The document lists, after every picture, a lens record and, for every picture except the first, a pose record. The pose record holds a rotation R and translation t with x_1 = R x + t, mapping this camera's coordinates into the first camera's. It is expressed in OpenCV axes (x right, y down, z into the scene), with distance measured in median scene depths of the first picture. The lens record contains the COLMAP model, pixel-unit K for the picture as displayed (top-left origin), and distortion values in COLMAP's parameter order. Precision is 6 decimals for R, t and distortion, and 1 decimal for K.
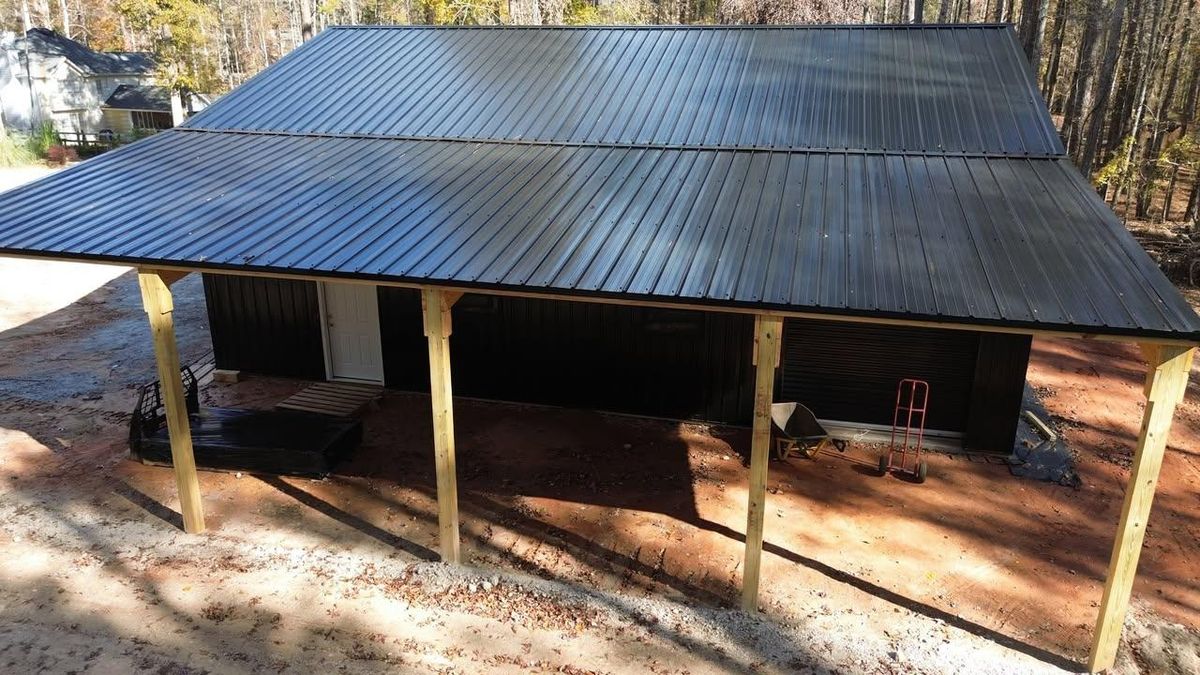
lens RADIAL K [[843.3, 0, 600.0], [0, 843.3, 337.5], [0, 0, 1]] dist [0.066862, -0.073546]
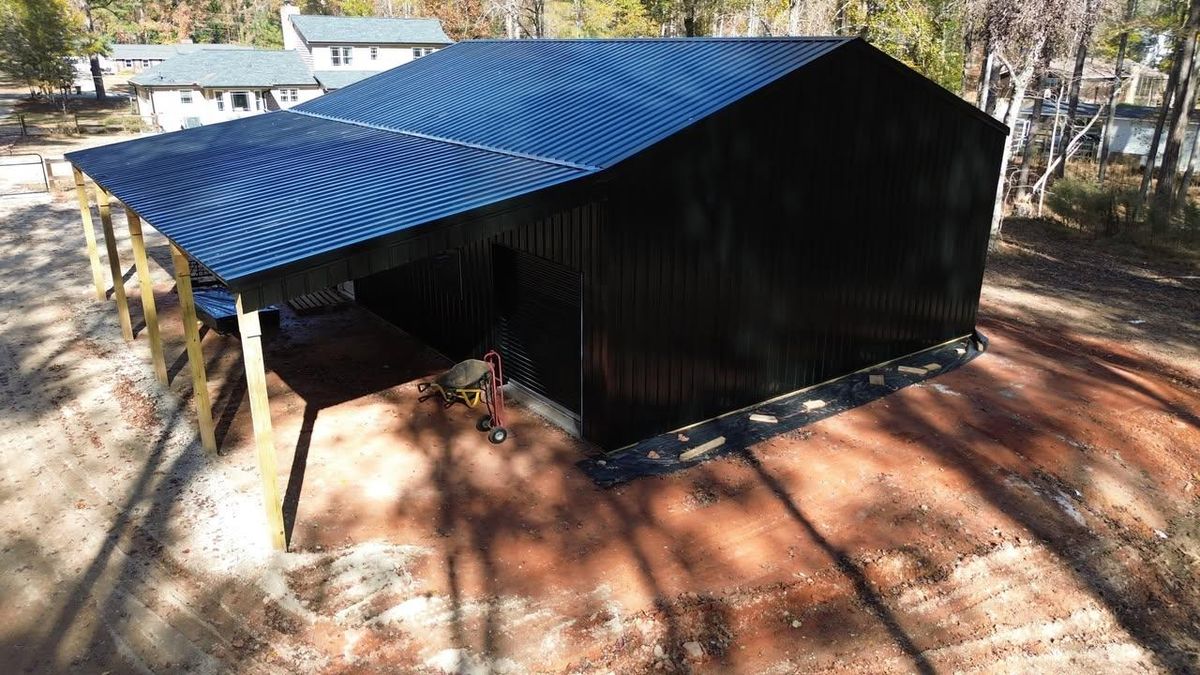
lens RADIAL K [[843.3, 0, 600.0], [0, 843.3, 337.5], [0, 0, 1]] dist [0.066862, -0.073546]
pose [[0.775980, 0.198769, -0.598620, 1.341735], [-0.208675, 0.976507, 0.053742, -0.063815], [0.595239, 0.083214, 0.799228, 0.223748]]
